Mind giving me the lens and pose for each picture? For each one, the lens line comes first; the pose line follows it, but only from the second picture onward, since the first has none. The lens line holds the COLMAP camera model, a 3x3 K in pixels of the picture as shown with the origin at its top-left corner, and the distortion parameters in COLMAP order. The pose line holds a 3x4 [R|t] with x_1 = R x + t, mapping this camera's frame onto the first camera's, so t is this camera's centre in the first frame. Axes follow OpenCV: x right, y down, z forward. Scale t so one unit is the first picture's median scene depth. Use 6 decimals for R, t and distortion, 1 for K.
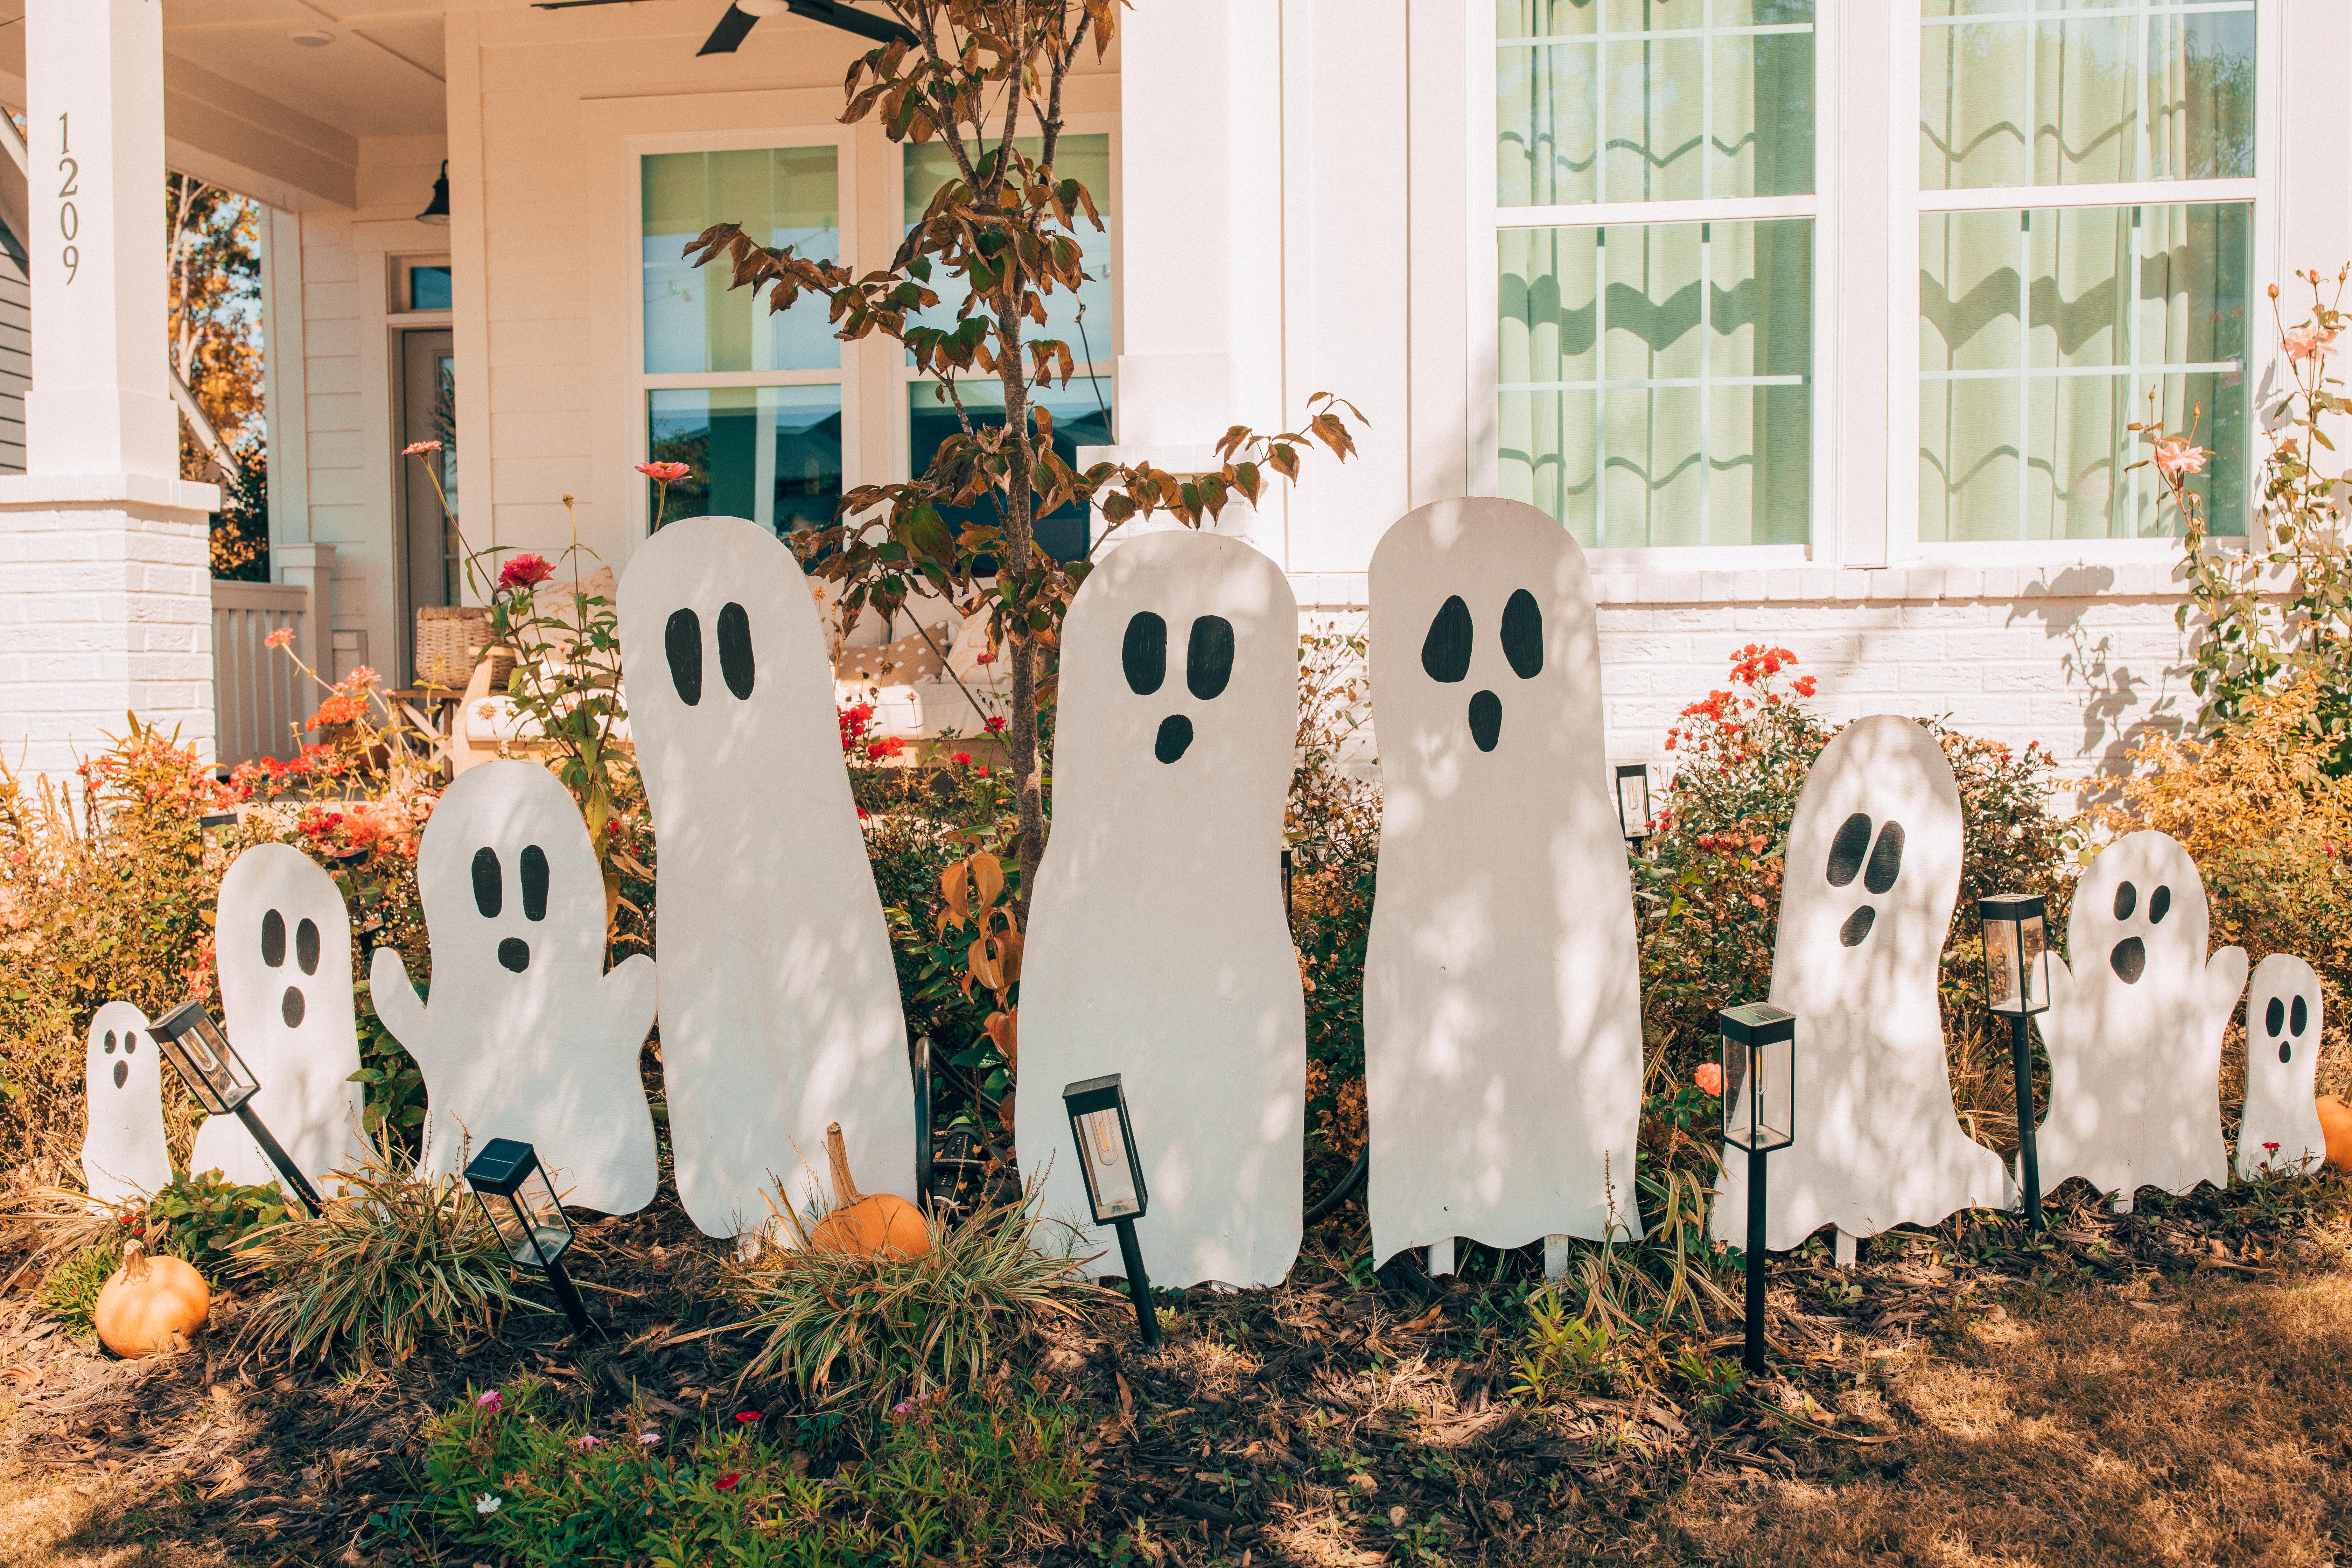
lens RADIAL K [[2156.2, 0, 1189.8], [0, 2156.2, 736.2], [0, 0, 1]] dist [-0.004255, 0.000000]
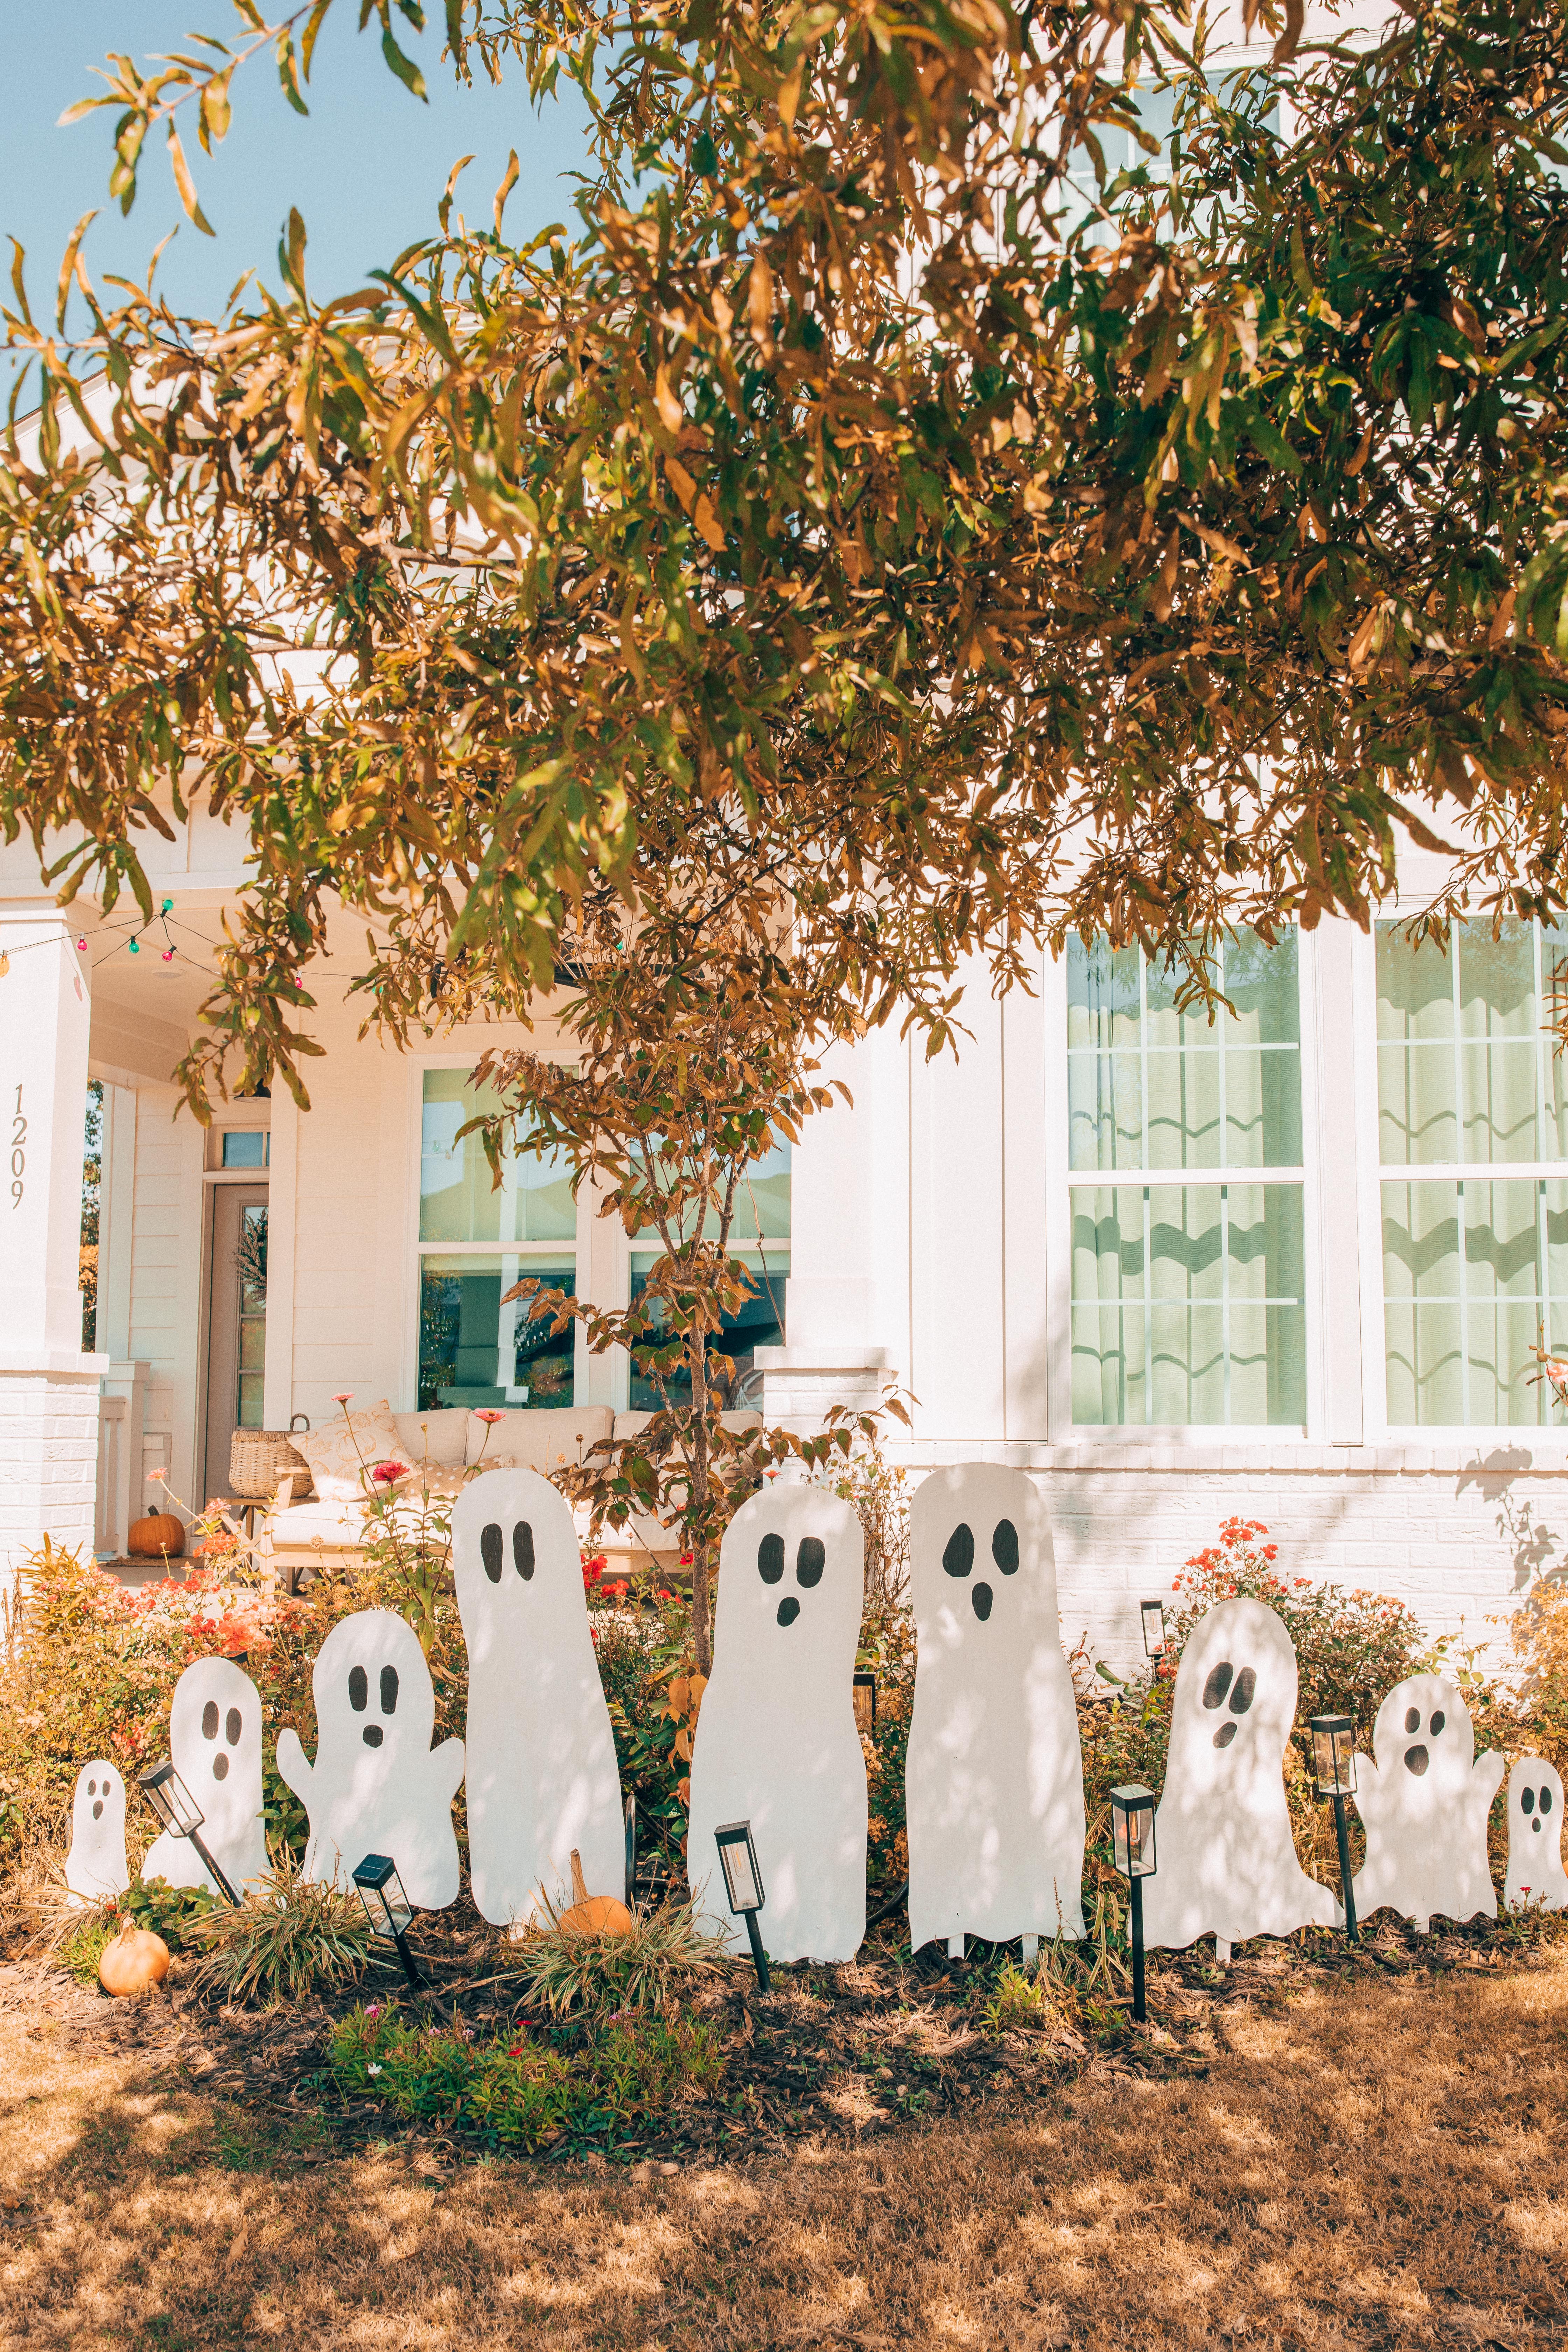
lens RADIAL K [[2156.2, 0, 805.6], [0, 2156.2, 1173.6], [0, 0, 1]] dist [-0.004255, 0.000000]
pose [[0.998903, 0.007402, -0.046238, 0.071291], [-0.013975, 0.989553, -0.143490, -0.084030], [0.044693, 0.143979, 0.988571, -0.602878]]
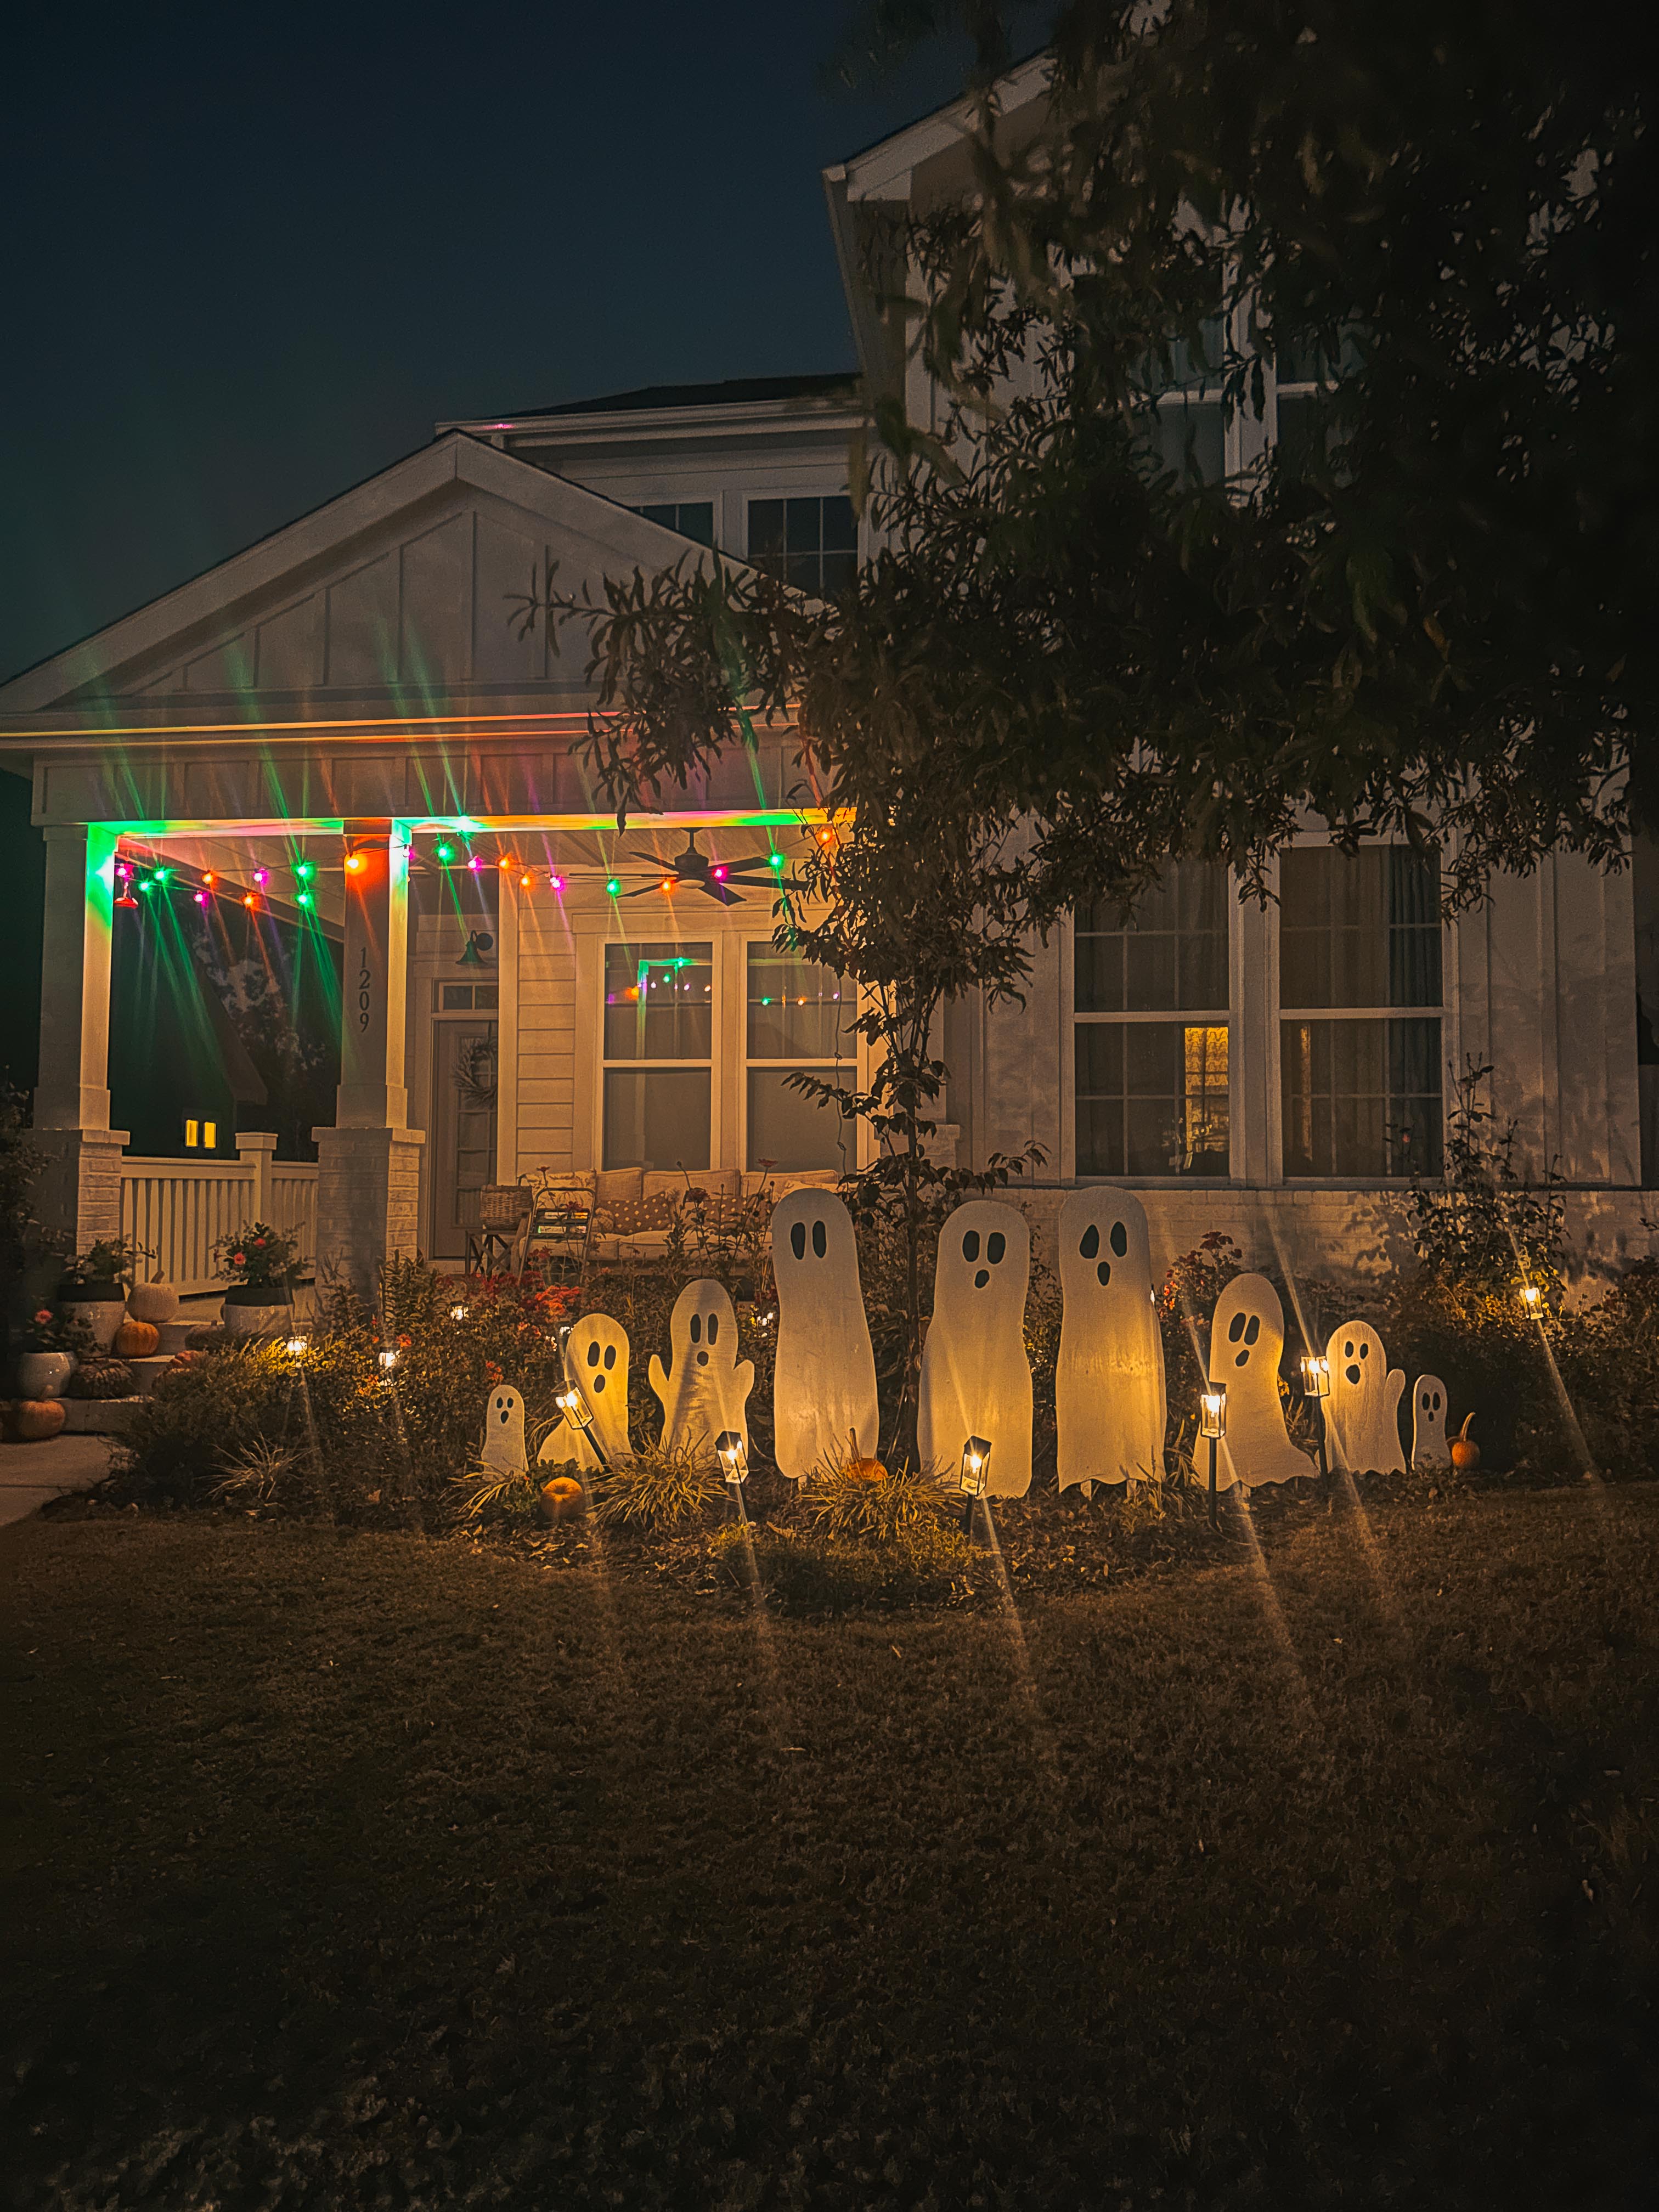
lens RADIAL K [[1497.0, 0, 838.2], [0, 1497.0, 1093.7], [0, 0, 1]] dist [0.091998, -0.001887]
pose [[0.999744, 0.014077, 0.017698, -0.196833], [-0.012267, 0.995058, -0.098536, -0.037042], [-0.018997, 0.098293, 0.994976, -0.751401]]
